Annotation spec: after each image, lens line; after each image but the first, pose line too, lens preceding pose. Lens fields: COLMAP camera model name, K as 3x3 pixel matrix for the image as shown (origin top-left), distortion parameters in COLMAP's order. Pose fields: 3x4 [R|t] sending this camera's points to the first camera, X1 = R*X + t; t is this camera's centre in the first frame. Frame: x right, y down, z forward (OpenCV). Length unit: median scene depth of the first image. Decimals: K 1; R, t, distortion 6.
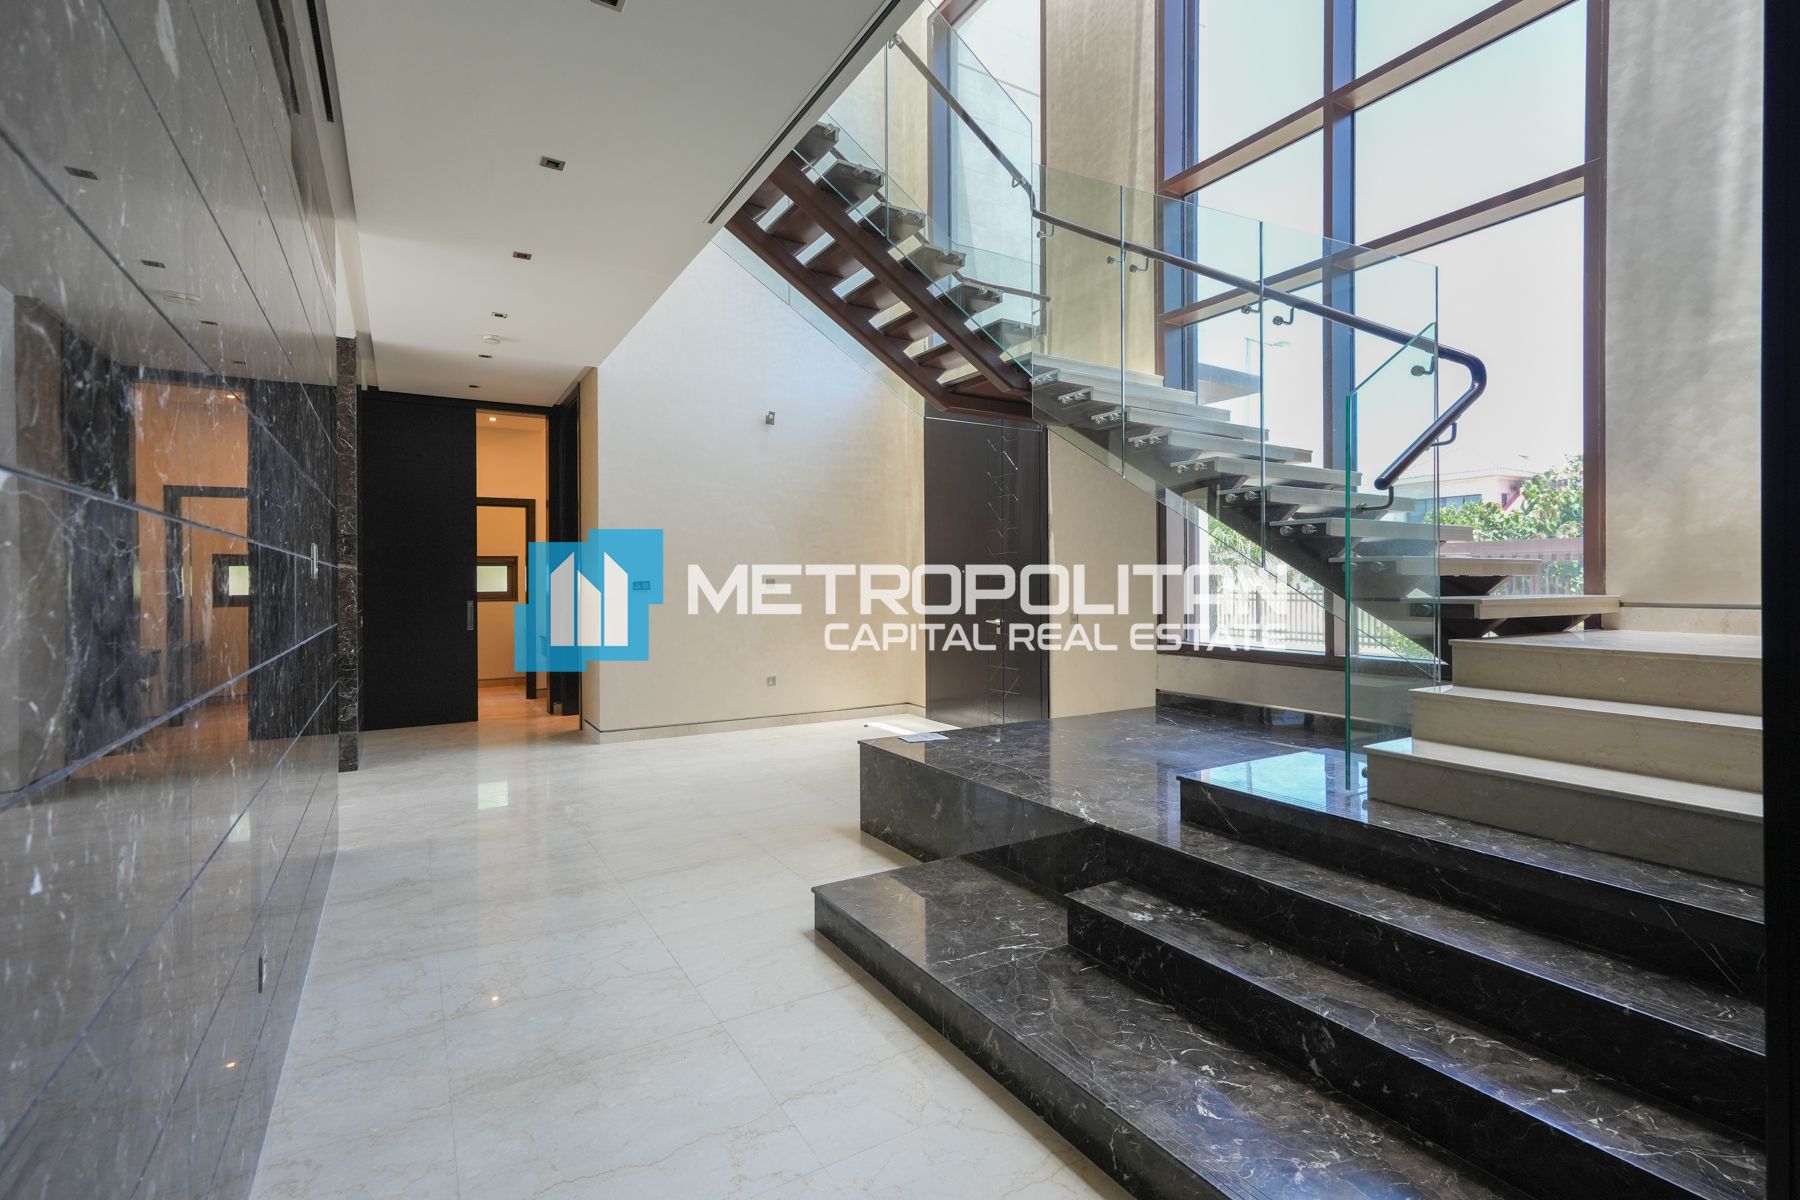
lens RADIAL K [[835.0, 0, 901.9], [0, 835.0, 585.8], [0, 0, 1]] dist [-0.001773, 0.008511]
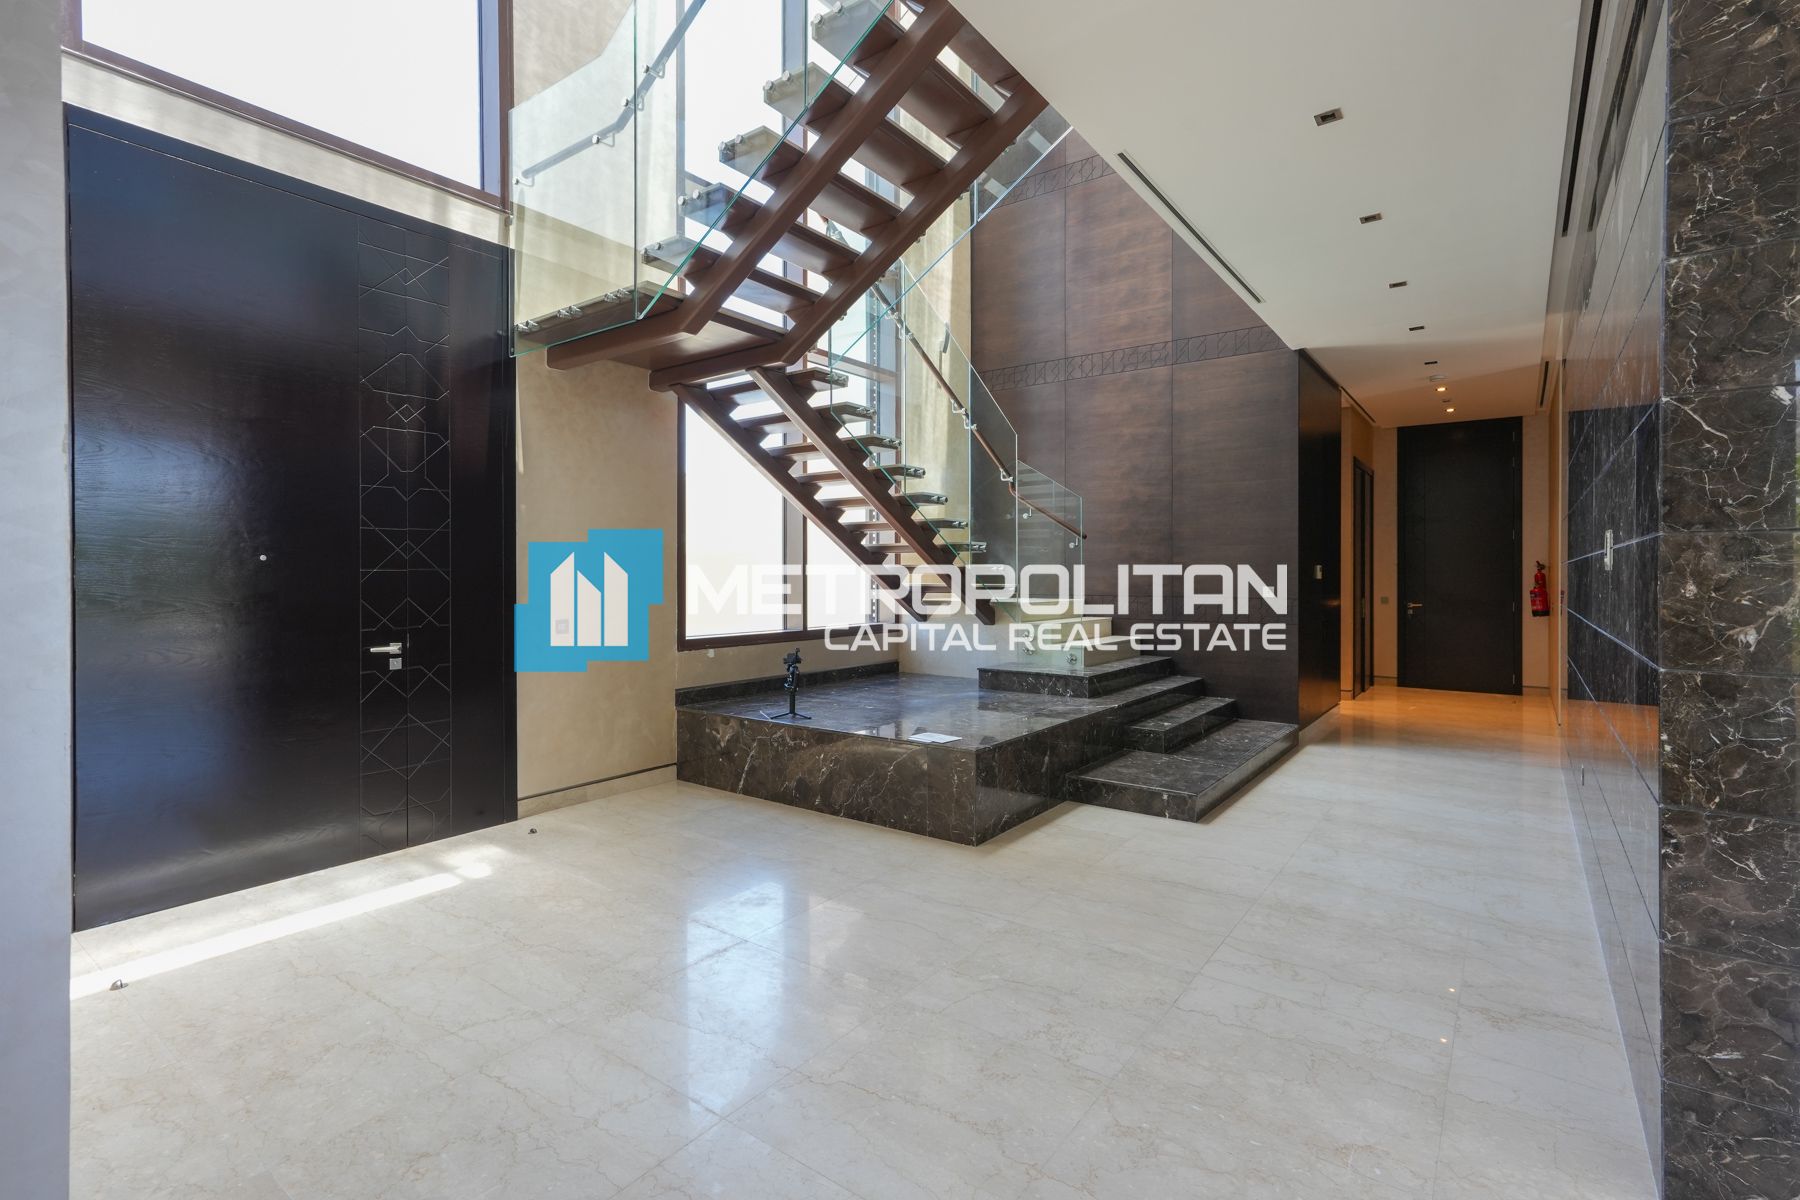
lens RADIAL K [[835.0, 0, 899.8], [0, 835.0, 594.7], [0, 0, 1]] dist [-0.001773, 0.008511]
pose [[-0.388096, -0.013617, 0.921519, -1.101193], [0.005703, 0.999836, 0.017176, -0.002470], [-0.921602, 0.011921, -0.387954, 1.829208]]
